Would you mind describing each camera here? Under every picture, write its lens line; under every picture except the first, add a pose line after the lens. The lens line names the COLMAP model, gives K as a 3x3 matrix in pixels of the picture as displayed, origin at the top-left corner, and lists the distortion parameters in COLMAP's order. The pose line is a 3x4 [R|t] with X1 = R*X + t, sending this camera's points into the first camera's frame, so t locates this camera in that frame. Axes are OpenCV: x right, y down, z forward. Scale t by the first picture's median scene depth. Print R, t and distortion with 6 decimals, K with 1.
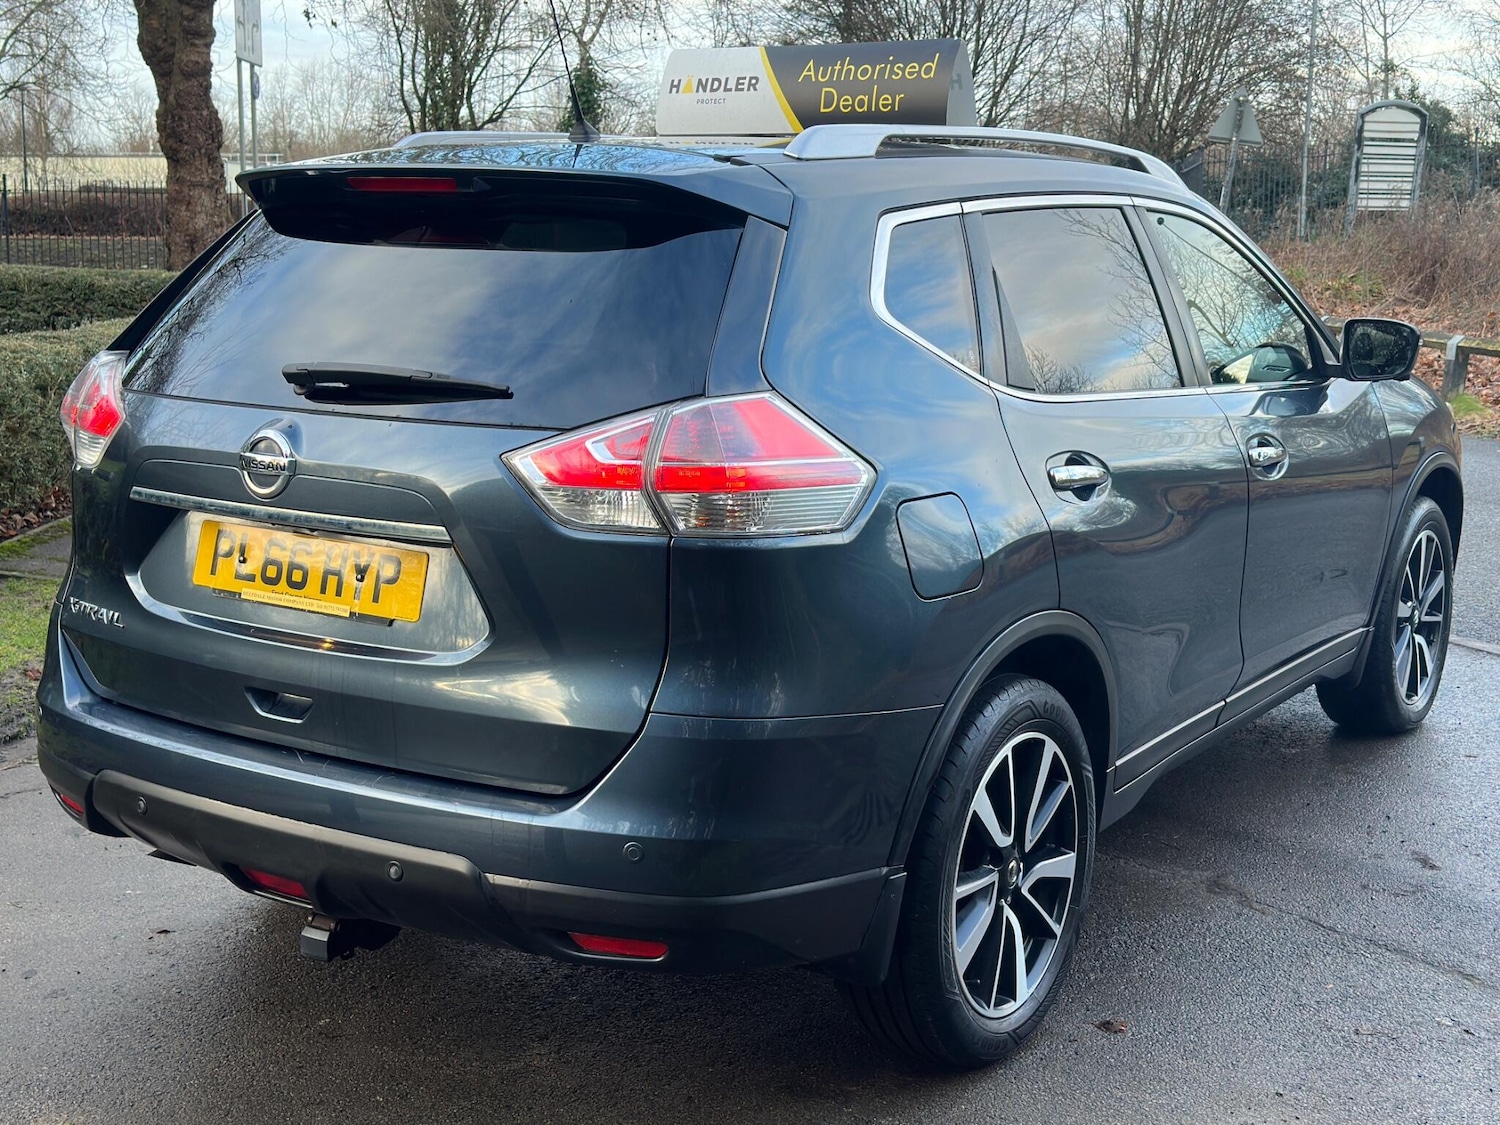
lens RADIAL K [[1810.3, 0, 749.8], [0, 1810.3, 557.1], [0, 0, 1]] dist [0.063564, 0.000000]
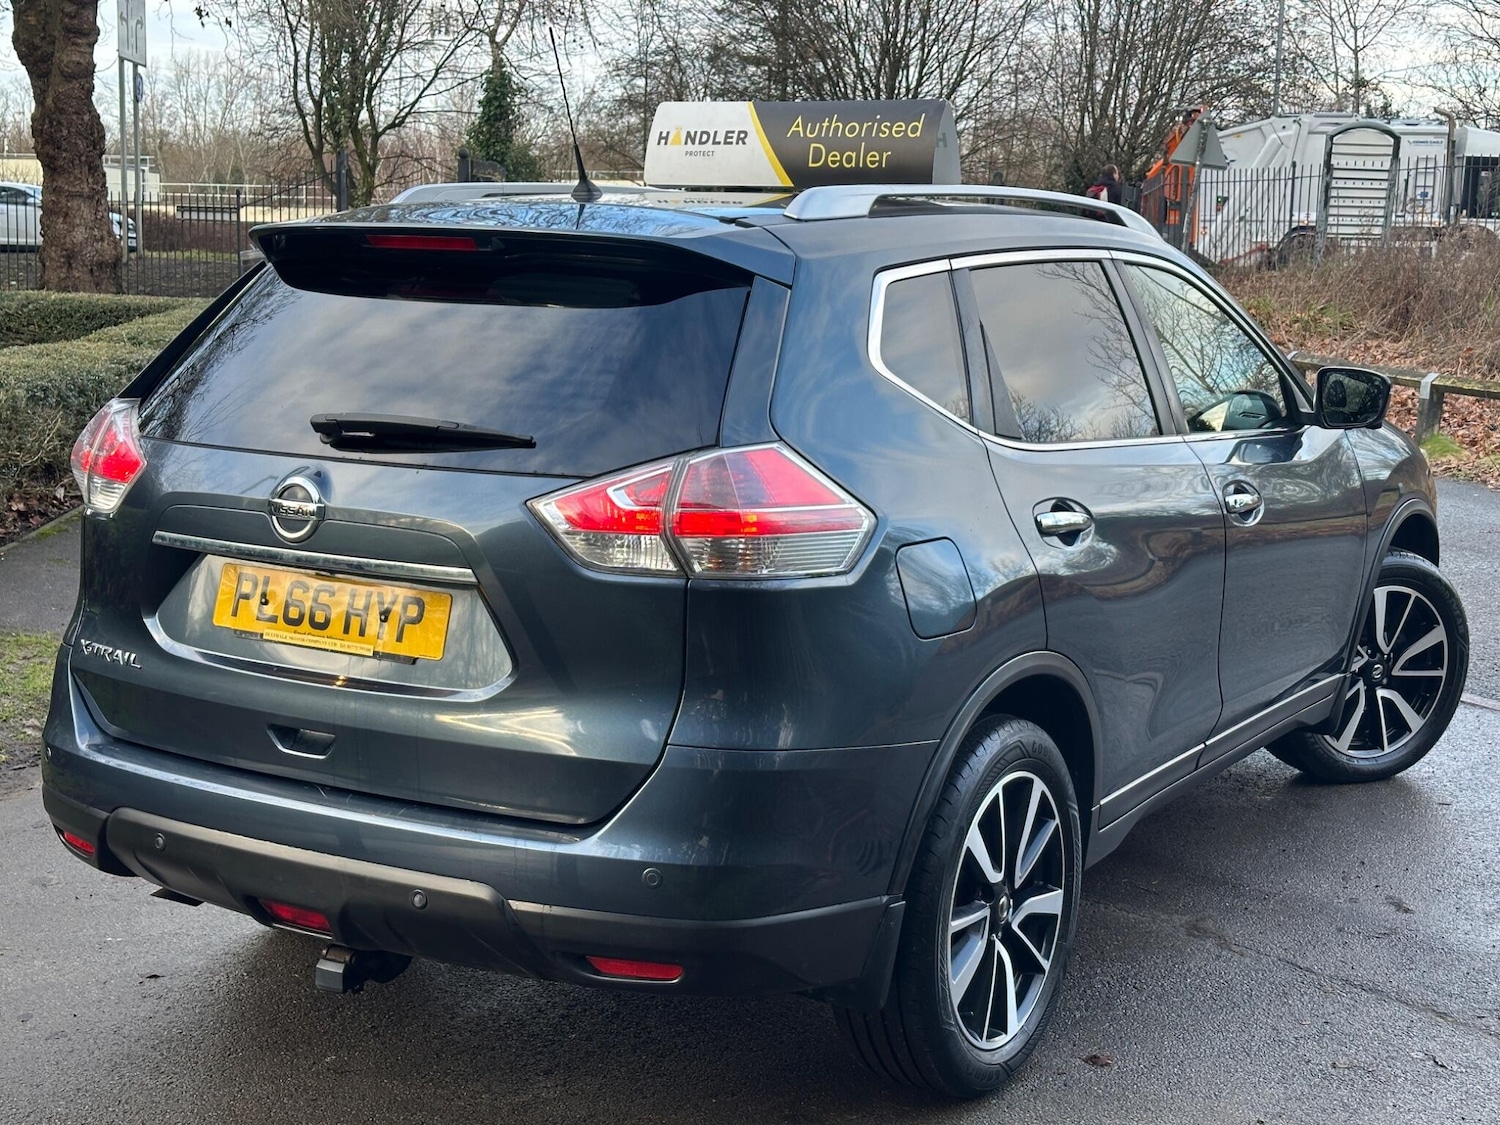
lens RADIAL K [[2024.5, 0, 752.3], [0, 2024.5, 519.5], [0, 0, 1]] dist [0.058541, 0.000000]
pose [[0.999064, 0.002526, 0.043191, -0.046951], [-0.000655, 0.999063, -0.043283, 0.004124], [-0.043260, 0.043214, 0.998129, -0.149305]]
